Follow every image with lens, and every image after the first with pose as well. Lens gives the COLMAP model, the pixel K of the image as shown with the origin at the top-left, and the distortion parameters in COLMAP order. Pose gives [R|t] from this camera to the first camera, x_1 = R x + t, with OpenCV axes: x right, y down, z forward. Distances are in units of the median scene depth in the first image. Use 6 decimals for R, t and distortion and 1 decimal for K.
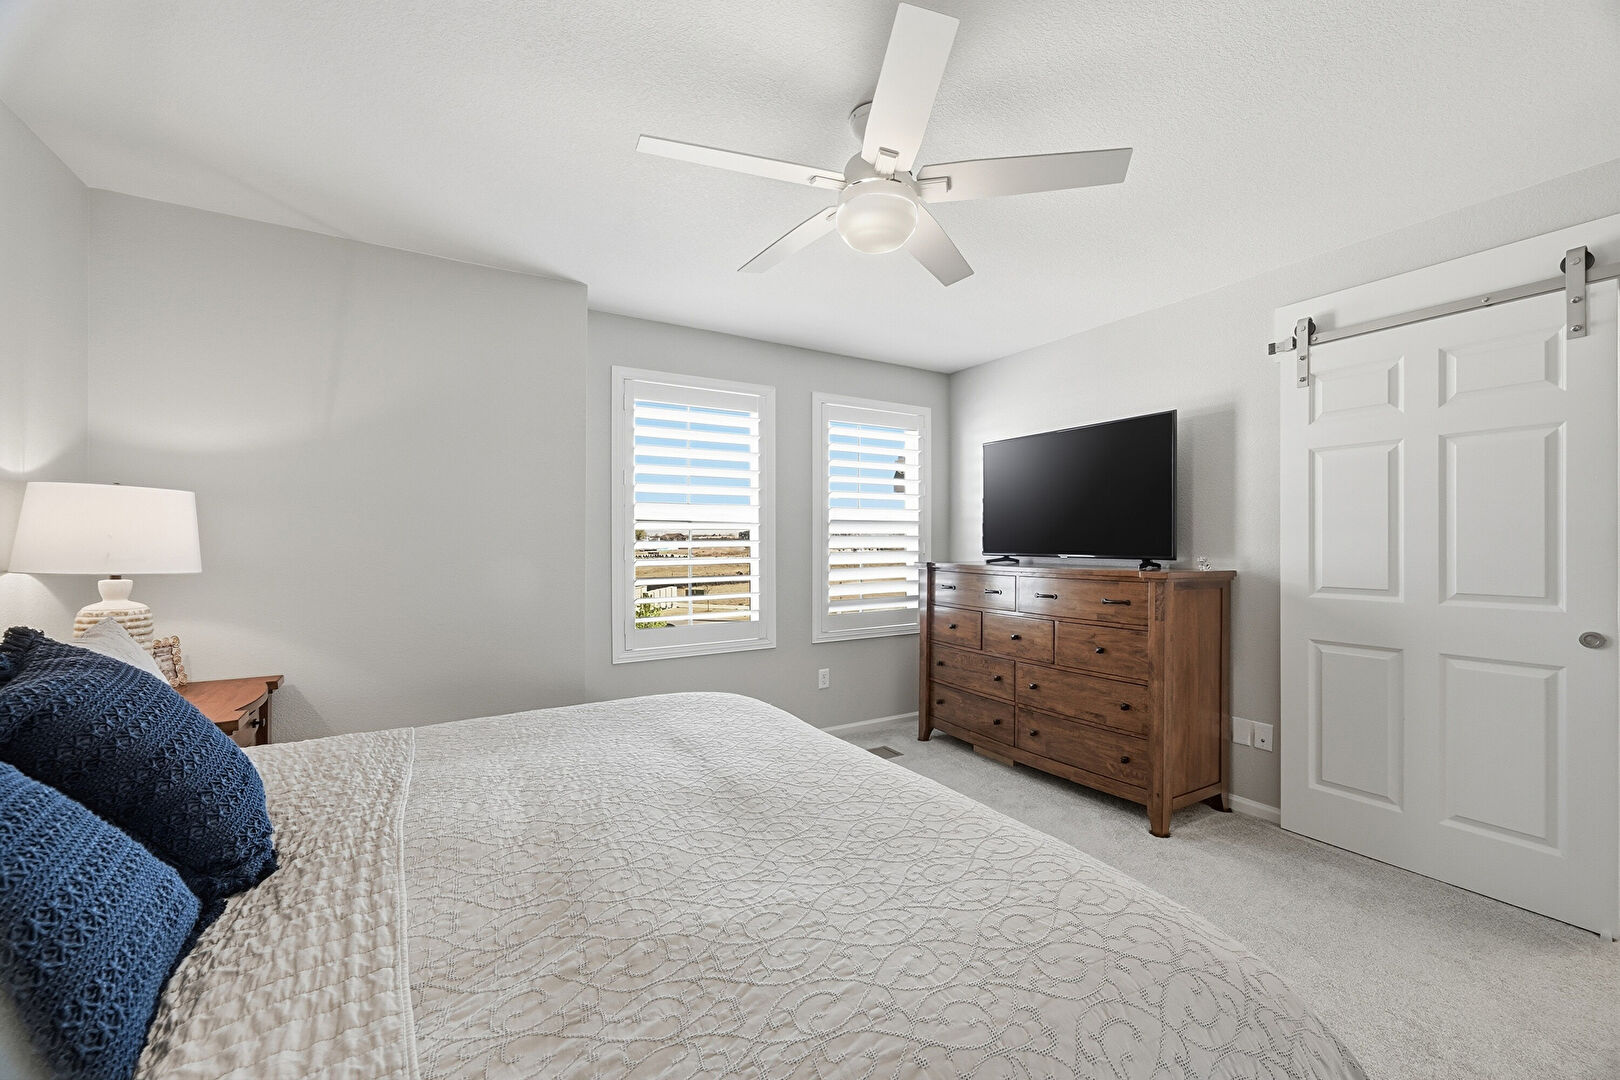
lens RADIAL K [[675.2, 0, 812.4], [0, 675.2, 536.1], [0, 0, 1]] dist [-0.001494, 0.000777]
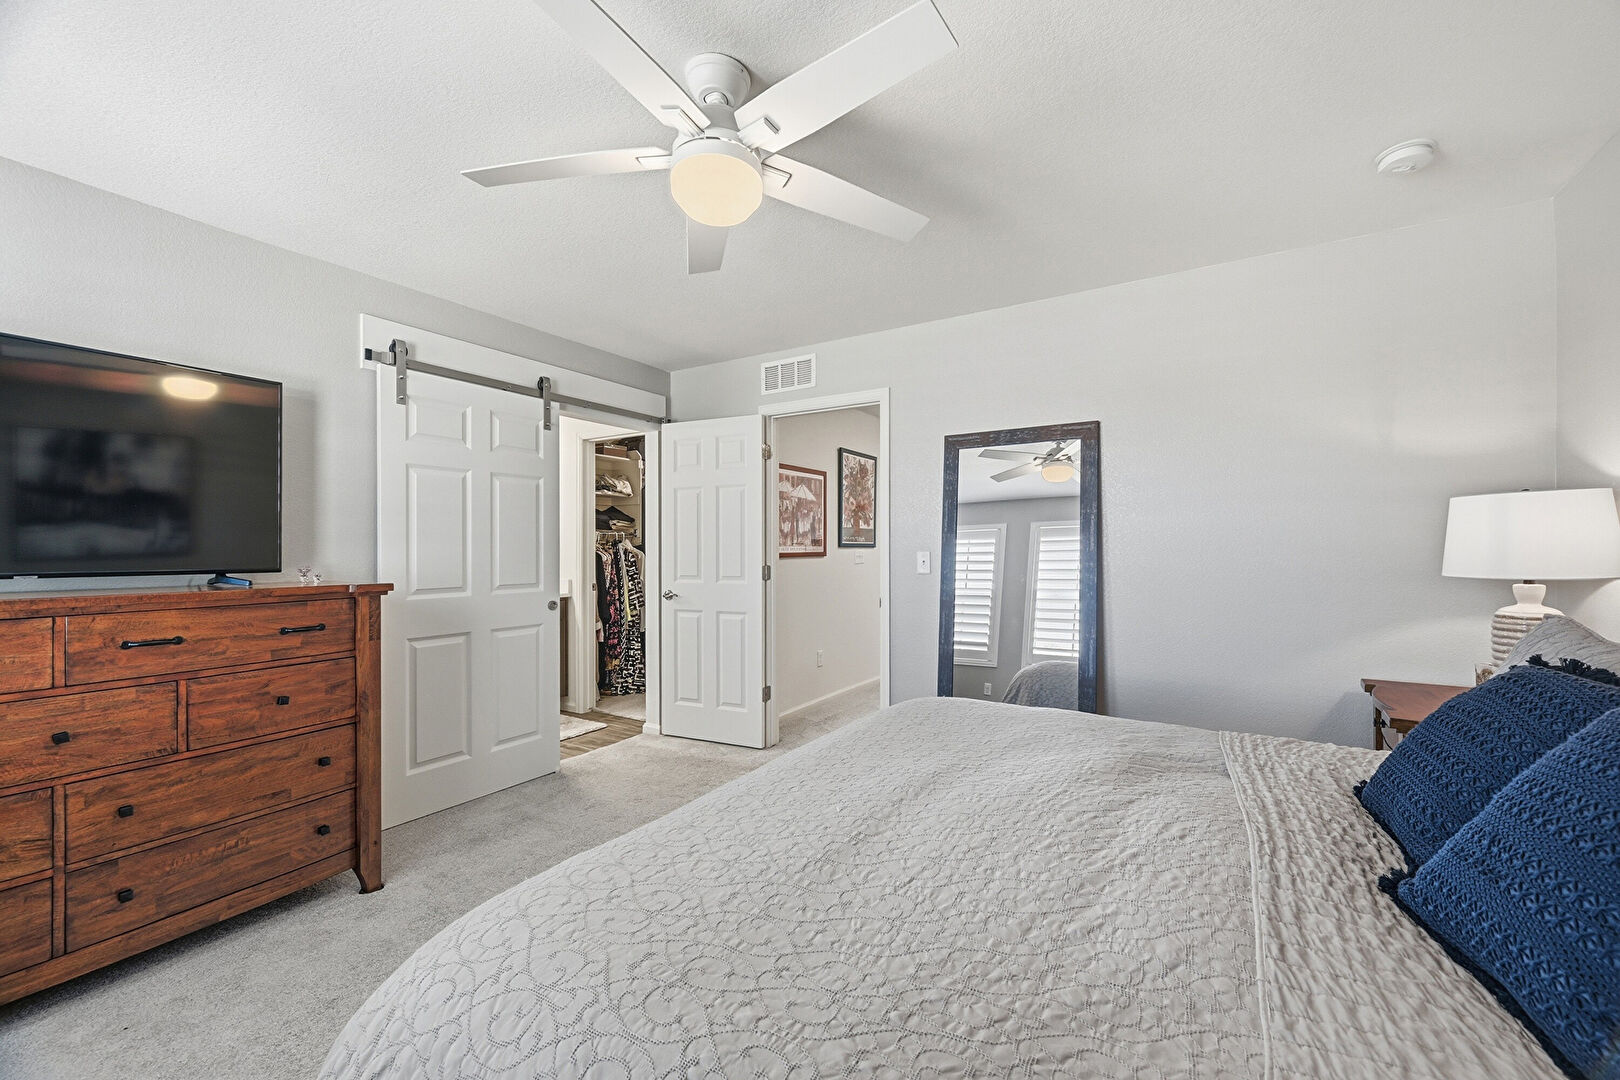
lens RADIAL K [[675.2, 0, 804.6], [0, 675.2, 543.4], [0, 0, 1]] dist [-0.001494, 0.000777]
pose [[-0.486737, 0.007352, 0.873518, -0.525137], [-0.011583, 0.999822, -0.014870, 0.008212], [-0.873472, -0.017355, -0.486565, 0.976222]]
